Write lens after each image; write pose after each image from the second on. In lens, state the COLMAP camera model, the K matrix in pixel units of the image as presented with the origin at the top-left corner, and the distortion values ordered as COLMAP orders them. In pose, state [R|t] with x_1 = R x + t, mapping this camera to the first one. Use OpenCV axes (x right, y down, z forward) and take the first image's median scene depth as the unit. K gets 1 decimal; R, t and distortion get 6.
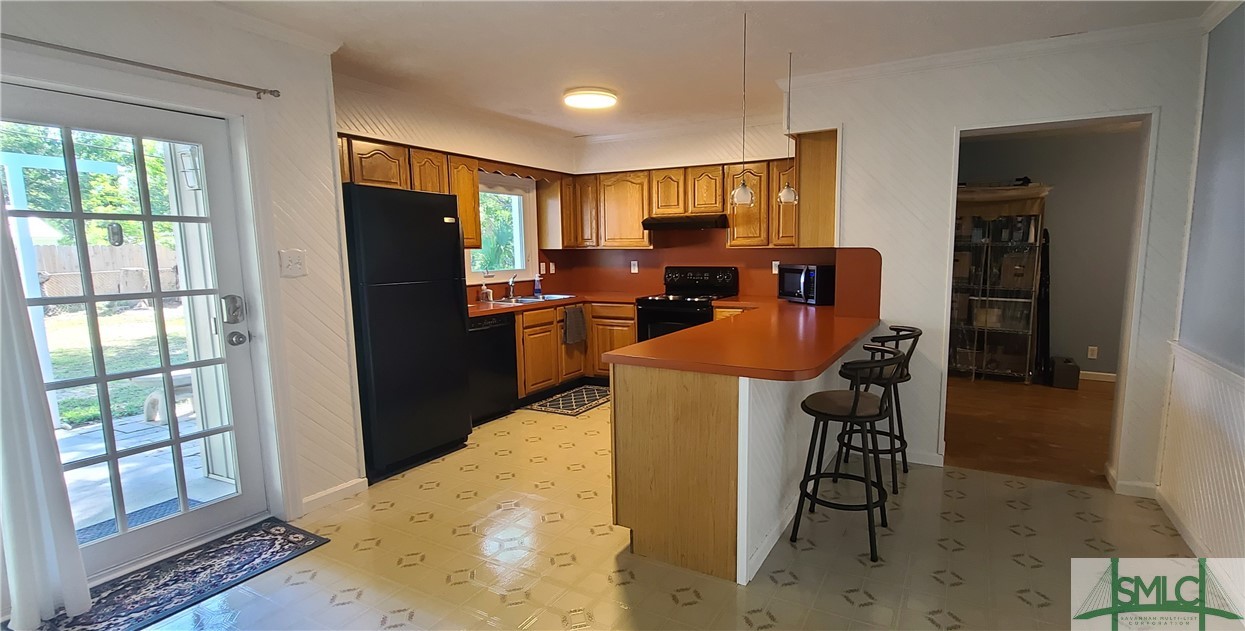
lens RADIAL K [[555.2, 0, 624.3], [0, 555.2, 314.5], [0, 0, 1]] dist [-0.000416, 0.000028]
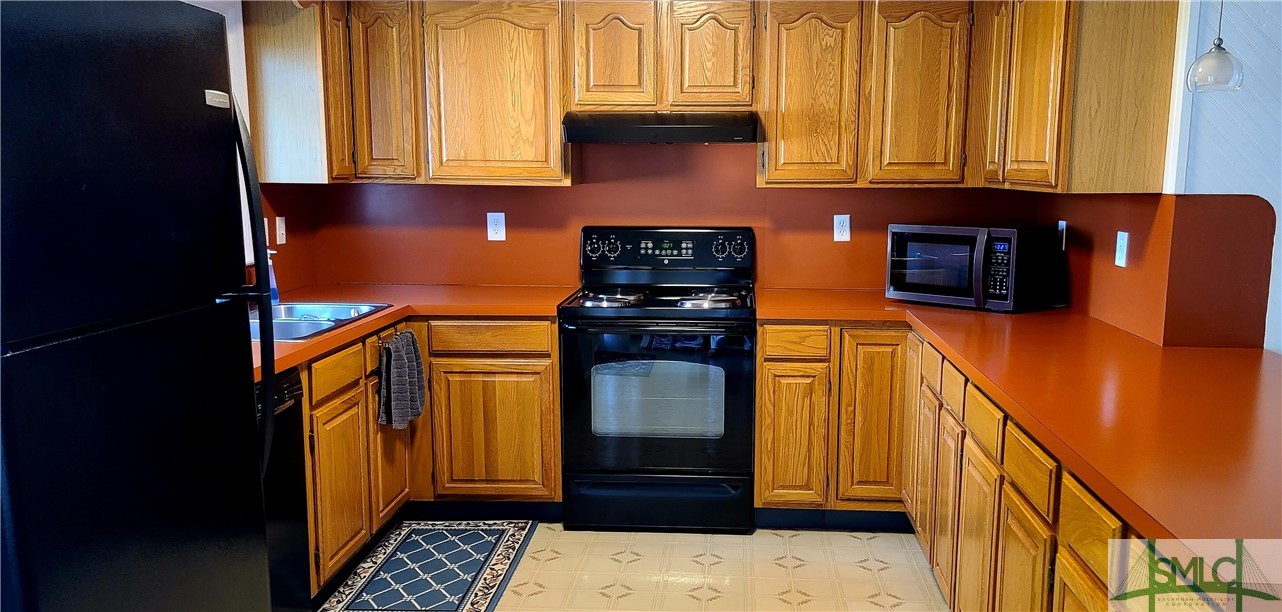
lens RADIAL K [[1029.1, 0, 639.6], [0, 1029.1, 310.5], [0, 0, 1]] dist [0.052319, 0.000614]
pose [[0.904015, -0.047509, 0.424853, -0.251748], [0.039291, 0.998833, 0.028088, -0.044977], [-0.425691, -0.008699, 0.904827, 0.274818]]
